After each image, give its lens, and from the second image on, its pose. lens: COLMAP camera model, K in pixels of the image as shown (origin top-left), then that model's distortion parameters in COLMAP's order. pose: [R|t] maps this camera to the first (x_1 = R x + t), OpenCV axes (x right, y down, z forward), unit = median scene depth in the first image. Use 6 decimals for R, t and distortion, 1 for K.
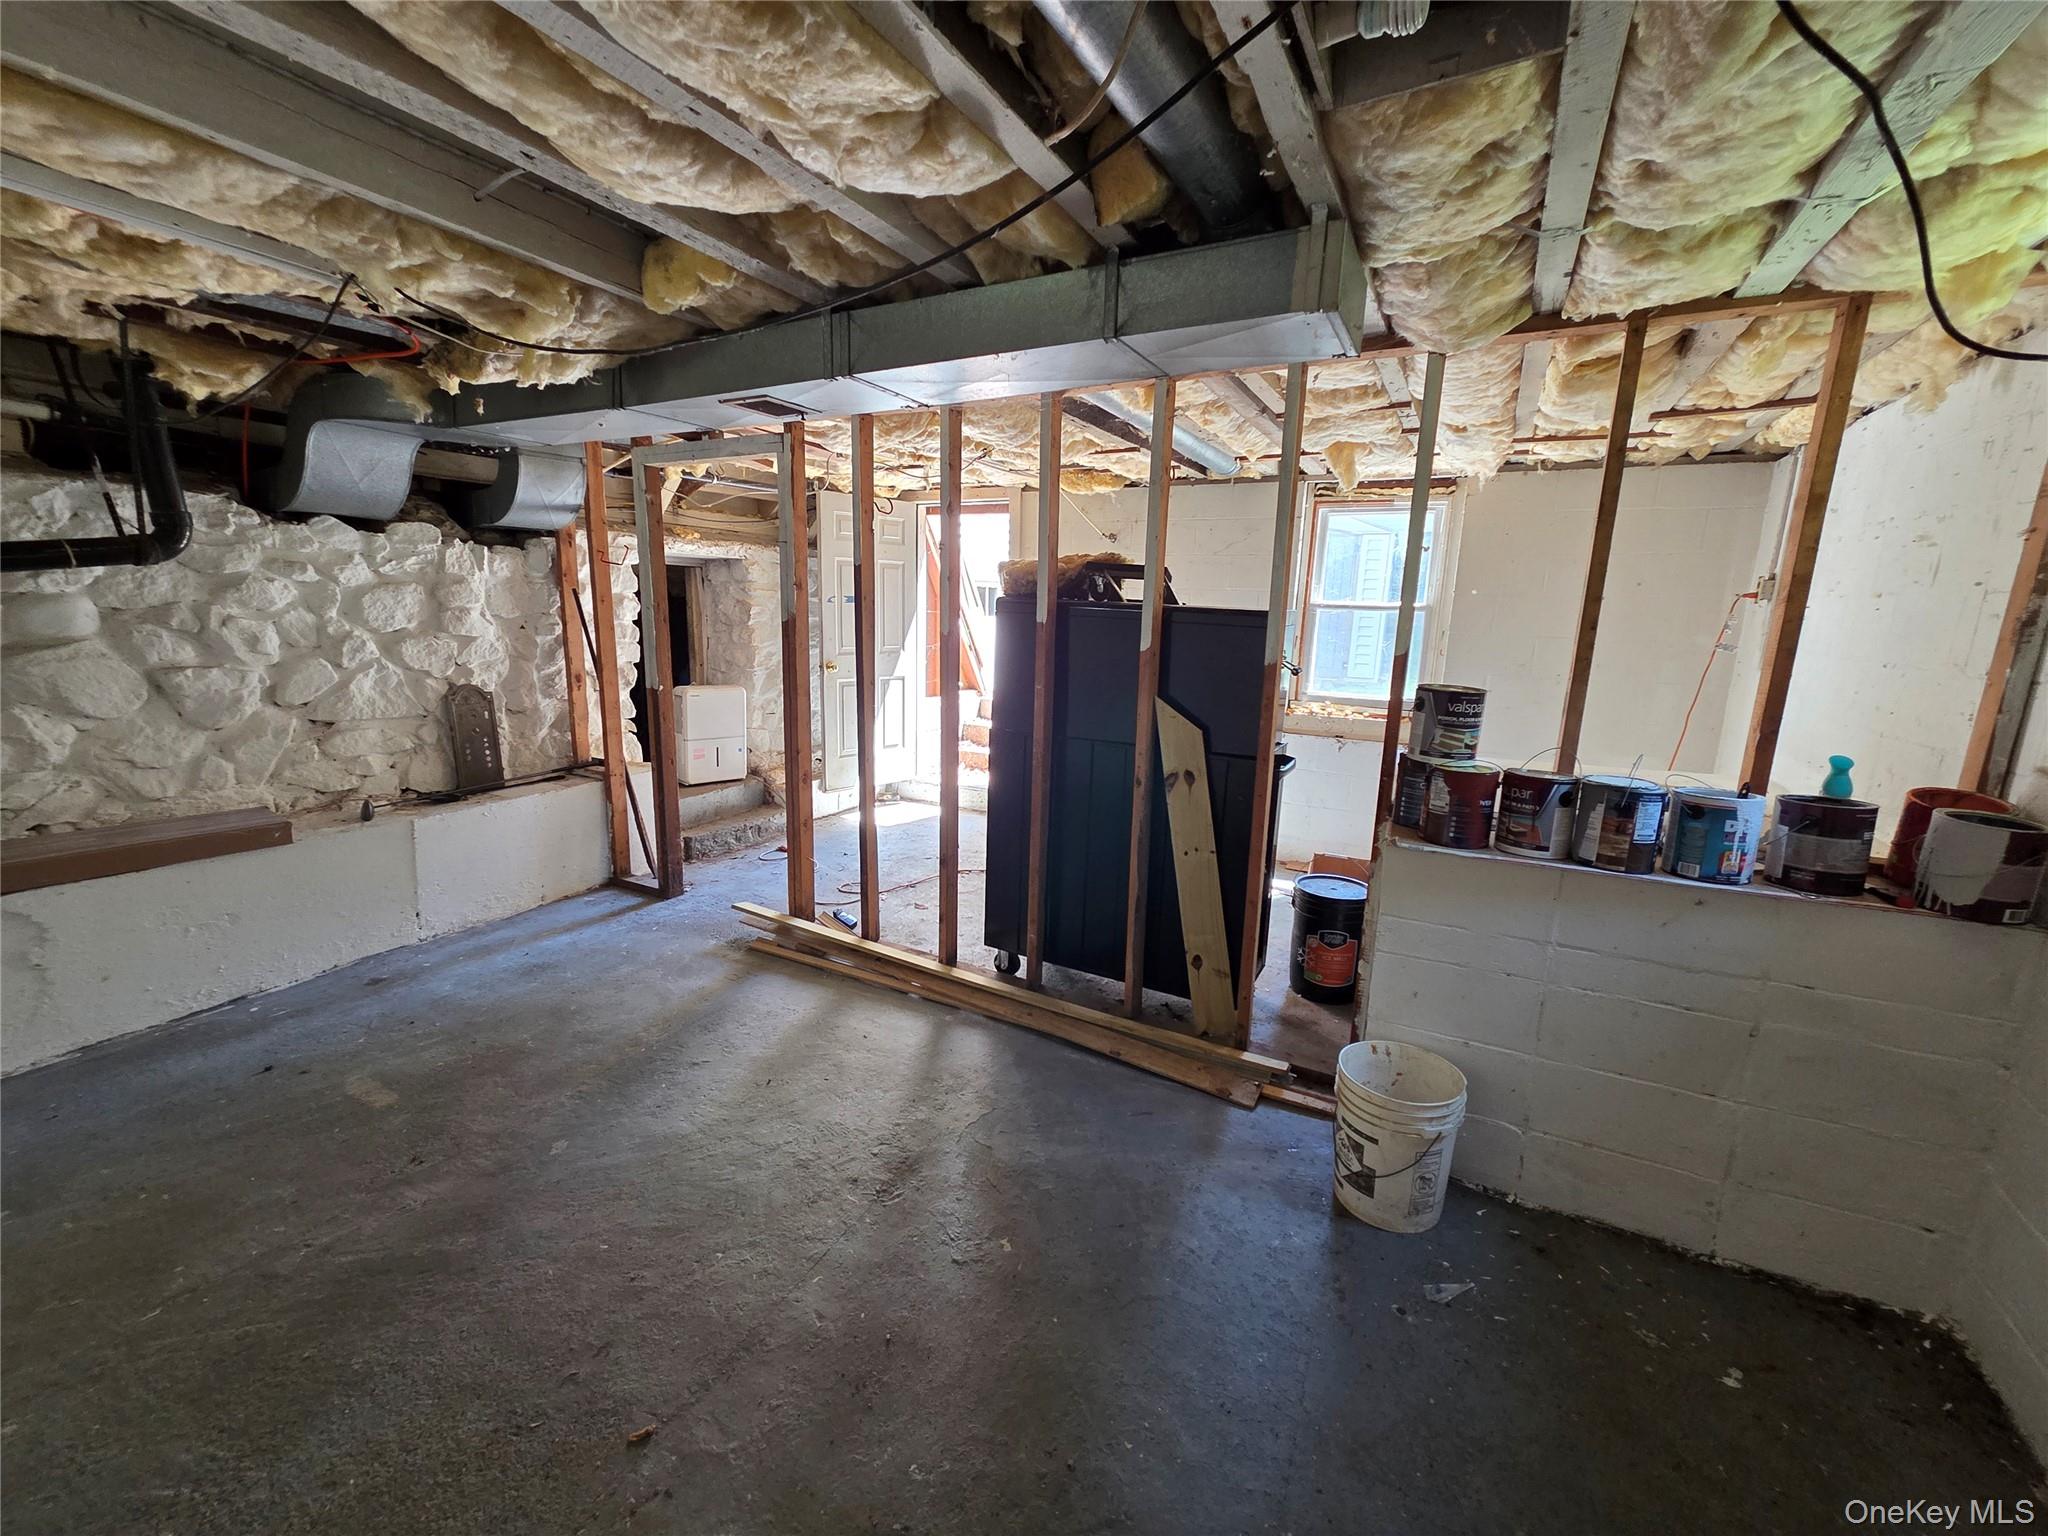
lens RADIAL K [[831.6, 0, 1024.0], [0, 831.6, 768.0], [0, 0, 1]] dist [0.003563, -0.000136]
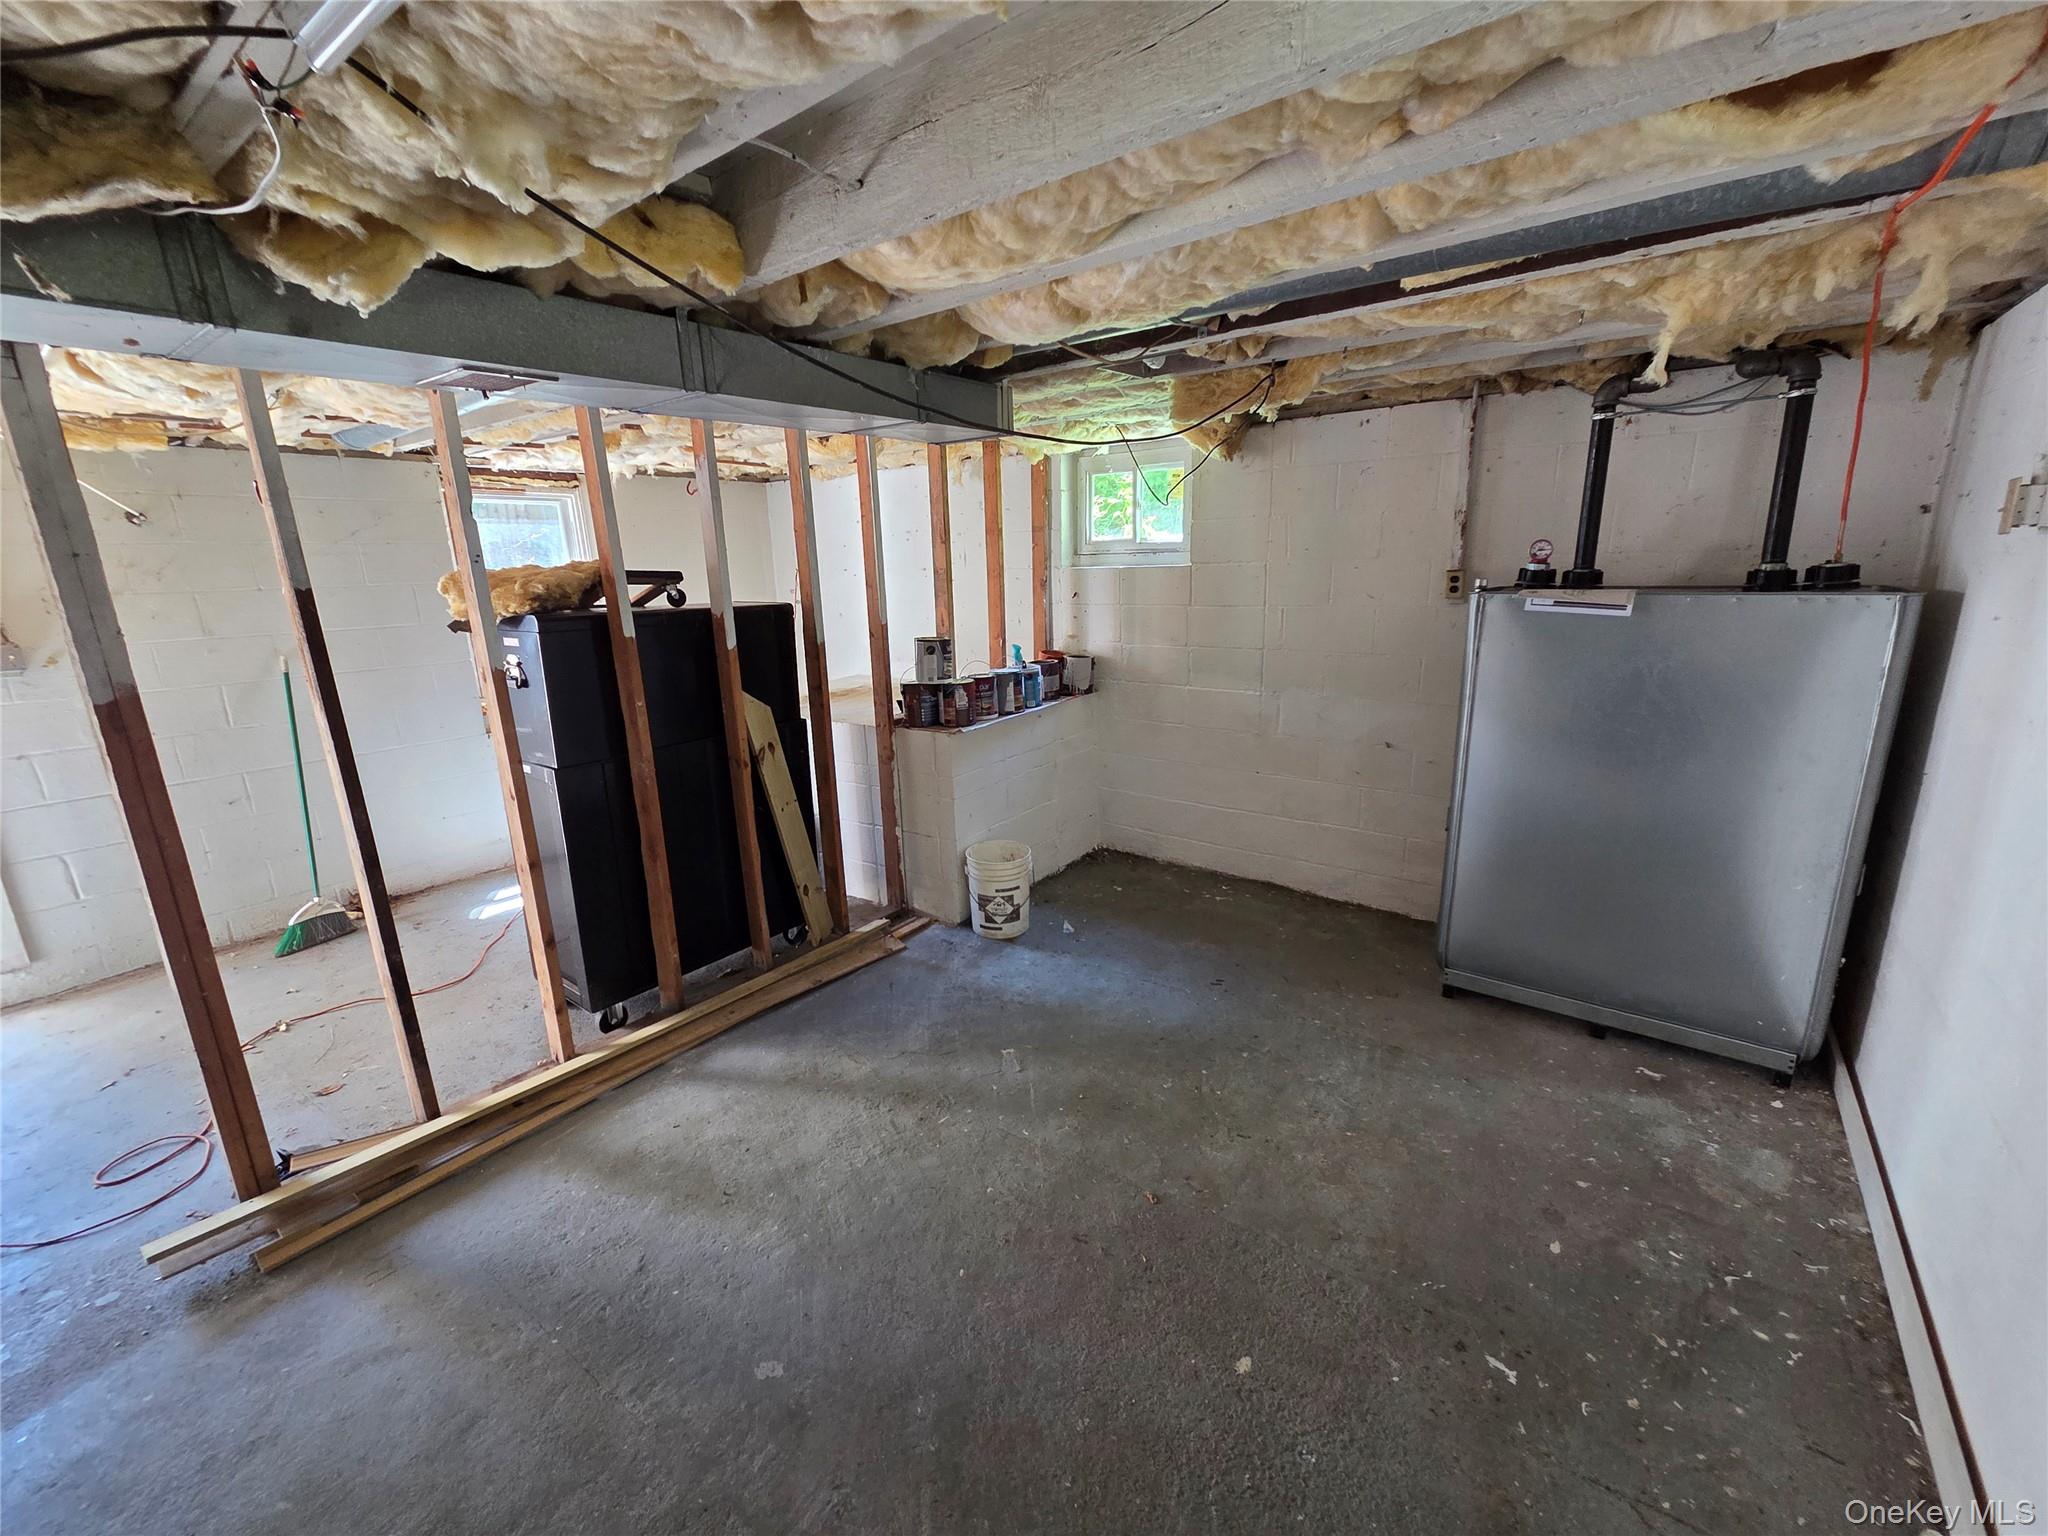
lens RADIAL K [[831.6, 0, 1024.0], [0, 831.6, 768.0], [0, 0, 1]] dist [0.003563, -0.000136]
pose [[0.158243, -0.280415, 0.946745, -0.932682], [0.224146, 0.943996, 0.242136, -0.178386], [-0.961623, 0.173893, 0.212234, 0.430240]]
